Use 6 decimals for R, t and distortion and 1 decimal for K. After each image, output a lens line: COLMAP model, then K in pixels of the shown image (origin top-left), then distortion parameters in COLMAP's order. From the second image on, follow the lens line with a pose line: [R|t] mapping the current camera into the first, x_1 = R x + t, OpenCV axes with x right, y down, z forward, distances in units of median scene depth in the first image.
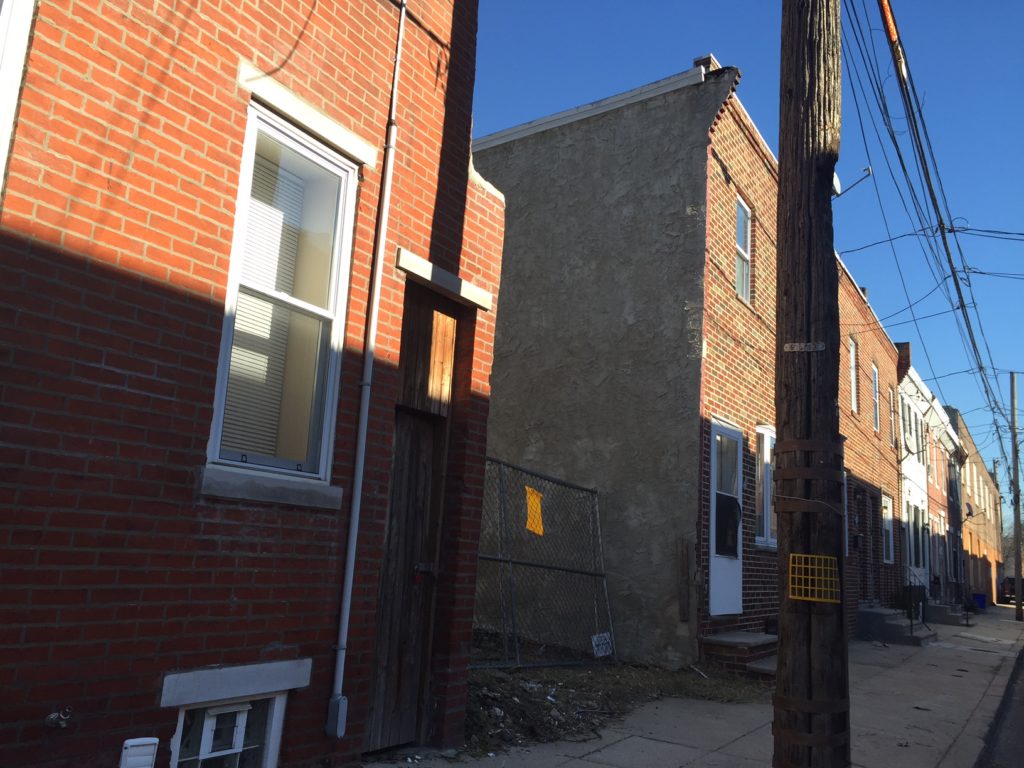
lens RADIAL K [[868.7, 0, 516.9], [0, 868.7, 382.3], [0, 0, 1]] dist [0.091311, -0.122742]
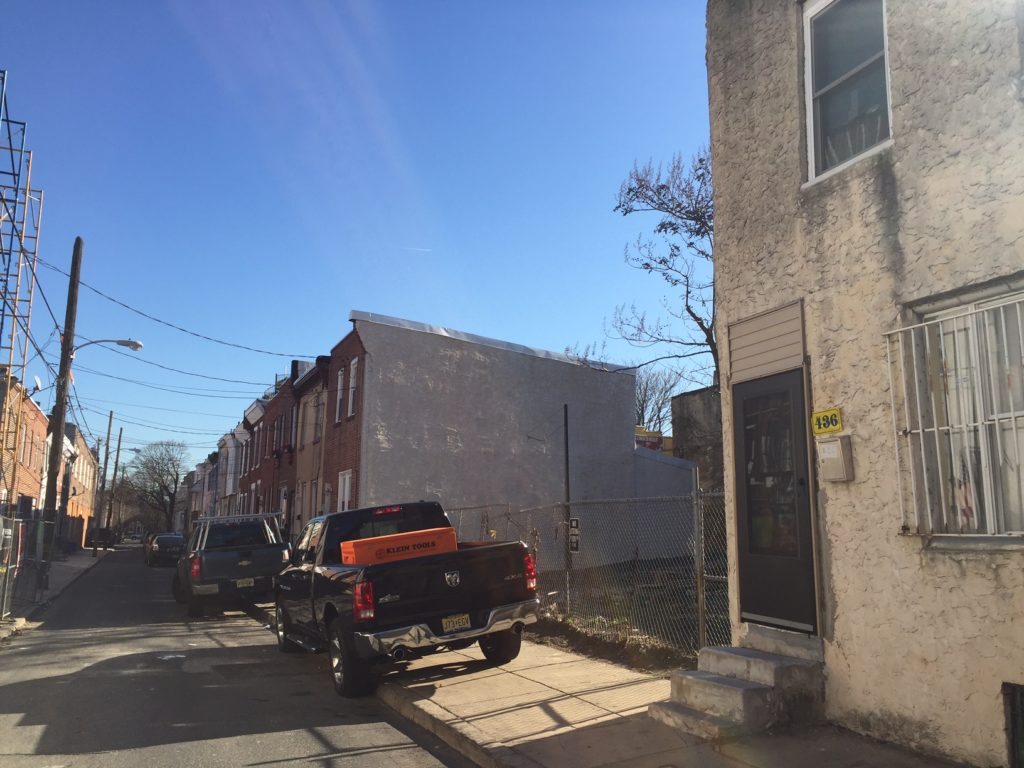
lens RADIAL K [[868.7, 0, 516.9], [0, 868.7, 382.3], [0, 0, 1]] dist [0.091311, -0.122742]
pose [[0.595403, 0.085924, 0.798819, -0.298162], [-0.133876, 0.990975, -0.006807, -0.144059], [-0.792194, -0.102890, 0.601533, -0.565889]]
